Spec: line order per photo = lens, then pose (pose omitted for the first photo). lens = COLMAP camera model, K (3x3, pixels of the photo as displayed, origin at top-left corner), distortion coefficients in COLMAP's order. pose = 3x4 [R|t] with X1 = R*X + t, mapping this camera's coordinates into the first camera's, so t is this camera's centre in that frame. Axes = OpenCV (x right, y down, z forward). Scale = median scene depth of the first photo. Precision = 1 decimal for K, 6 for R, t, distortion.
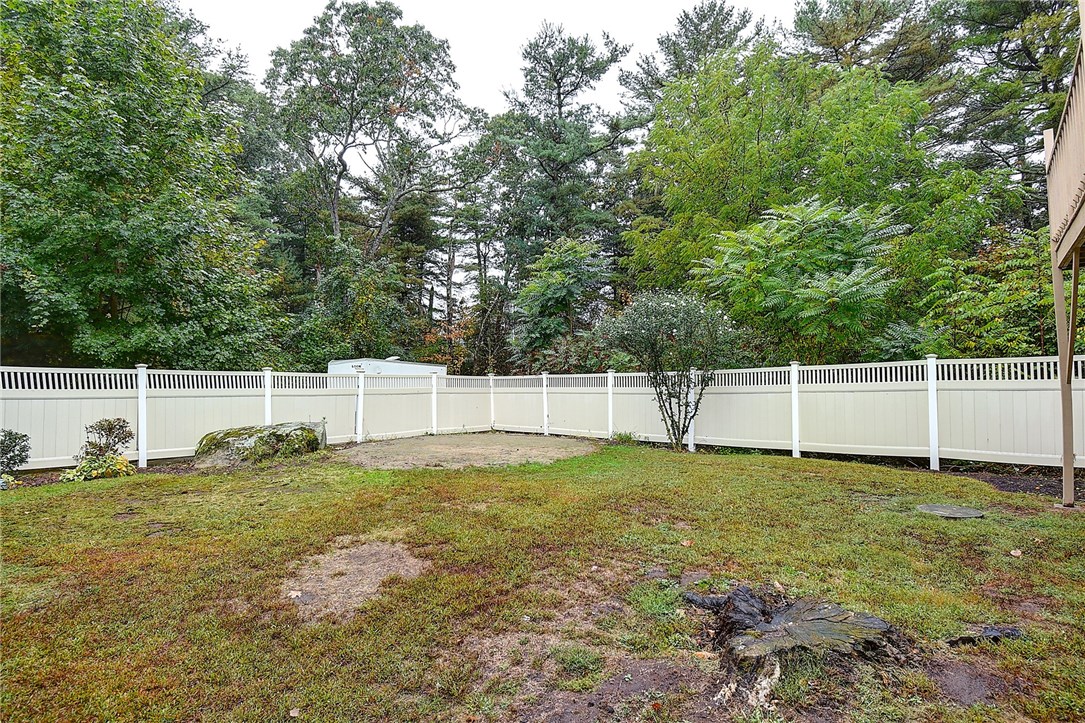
lens RADIAL K [[558.3, 0, 542.5], [0, 558.3, 361.5], [0, 0, 1]] dist [0.000099, -0.000017]
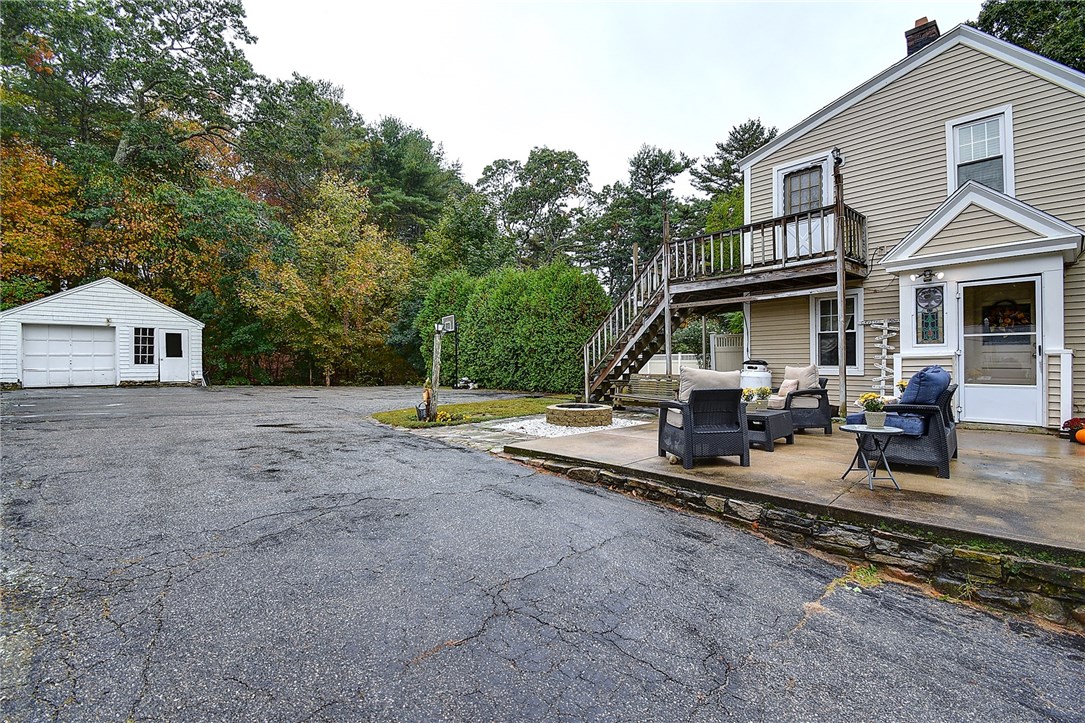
lens RADIAL K [[478.7, 0, 546.6], [0, 478.7, 363.4], [0, 0, 1]] dist [0.019618, -0.027940]
pose [[0.988096, 0.016899, -0.152910, -0.052484], [-0.011844, 0.999355, 0.033910, -0.000665], [0.153384, -0.031695, 0.987658, -0.462714]]
